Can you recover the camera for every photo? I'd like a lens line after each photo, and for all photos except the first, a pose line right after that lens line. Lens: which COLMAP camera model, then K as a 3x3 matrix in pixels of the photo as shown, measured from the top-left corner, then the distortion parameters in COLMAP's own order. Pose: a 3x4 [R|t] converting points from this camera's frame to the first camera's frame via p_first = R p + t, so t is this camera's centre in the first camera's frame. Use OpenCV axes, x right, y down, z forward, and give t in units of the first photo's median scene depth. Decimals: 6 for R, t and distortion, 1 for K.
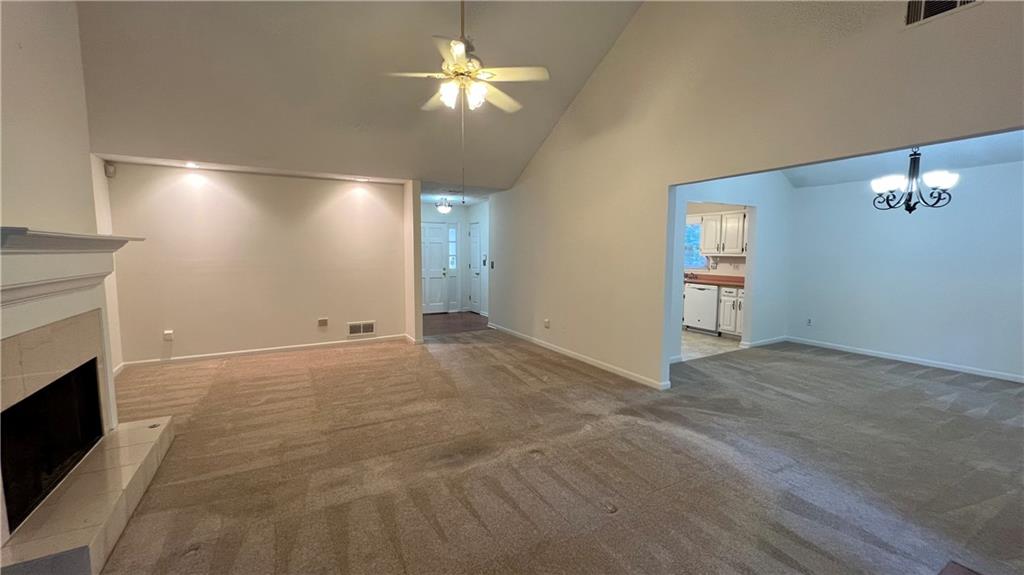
lens RADIAL K [[406.3, 0, 512.0], [0, 406.3, 287.5], [0, 0, 1]] dist [0.003336, 0.000219]
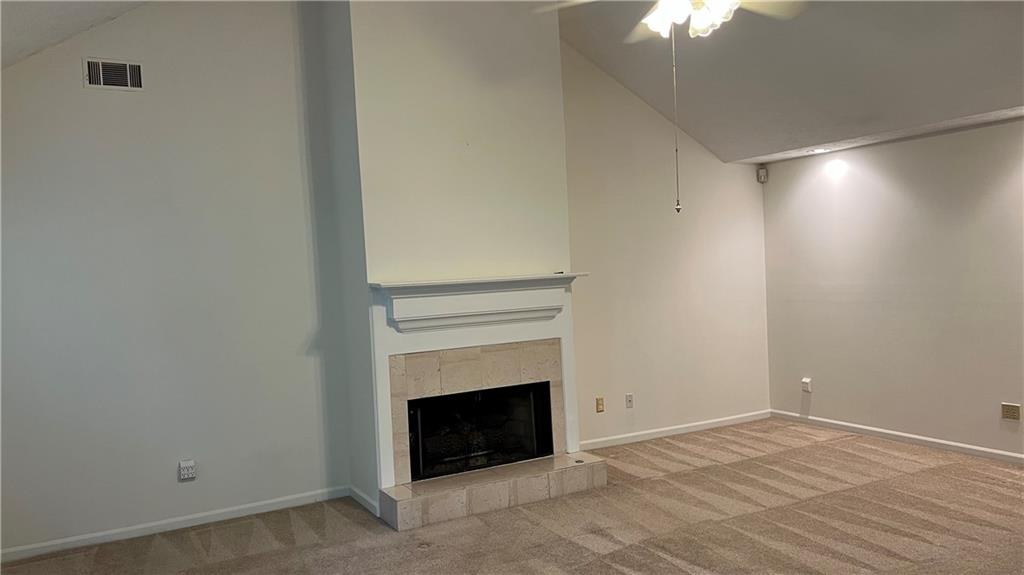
lens RADIAL K [[764.8, 0, 506.8], [0, 764.8, 294.9], [0, 0, 1]] dist [0.133175, -0.123062]
pose [[-0.002621, 0.034944, -0.999386, 0.676785], [-0.045085, 0.998369, 0.035027, -0.084379], [0.998980, 0.045149, -0.001041, 0.553217]]
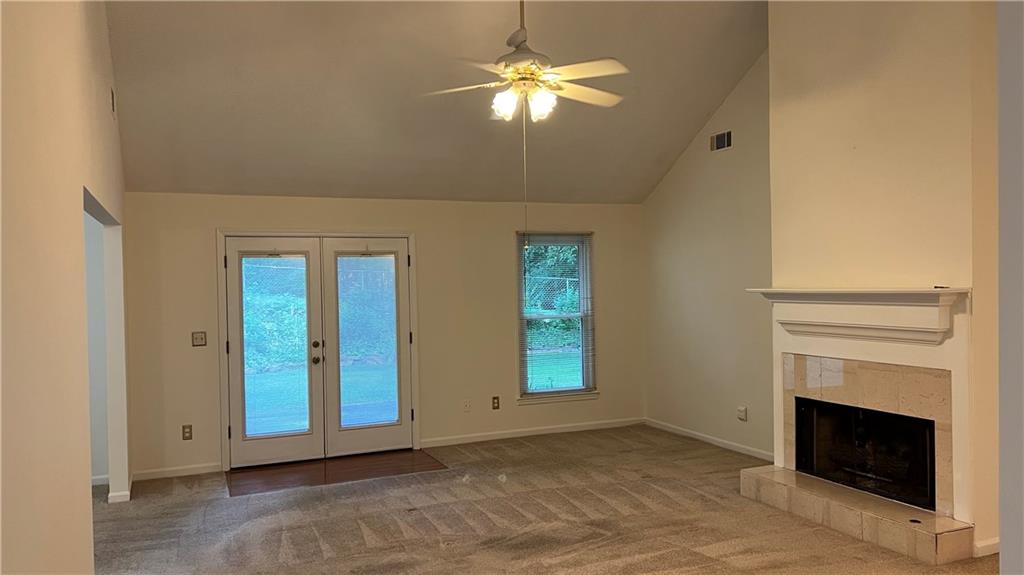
lens RADIAL K [[764.8, 0, 506.8], [0, 764.8, 294.9], [0, 0, 1]] dist [0.133175, -0.123062]
pose [[-0.996827, 0.017728, 0.077598, -0.136585], [0.026418, 0.993307, 0.112443, -0.206603], [-0.075085, 0.114136, -0.990624, 1.748100]]
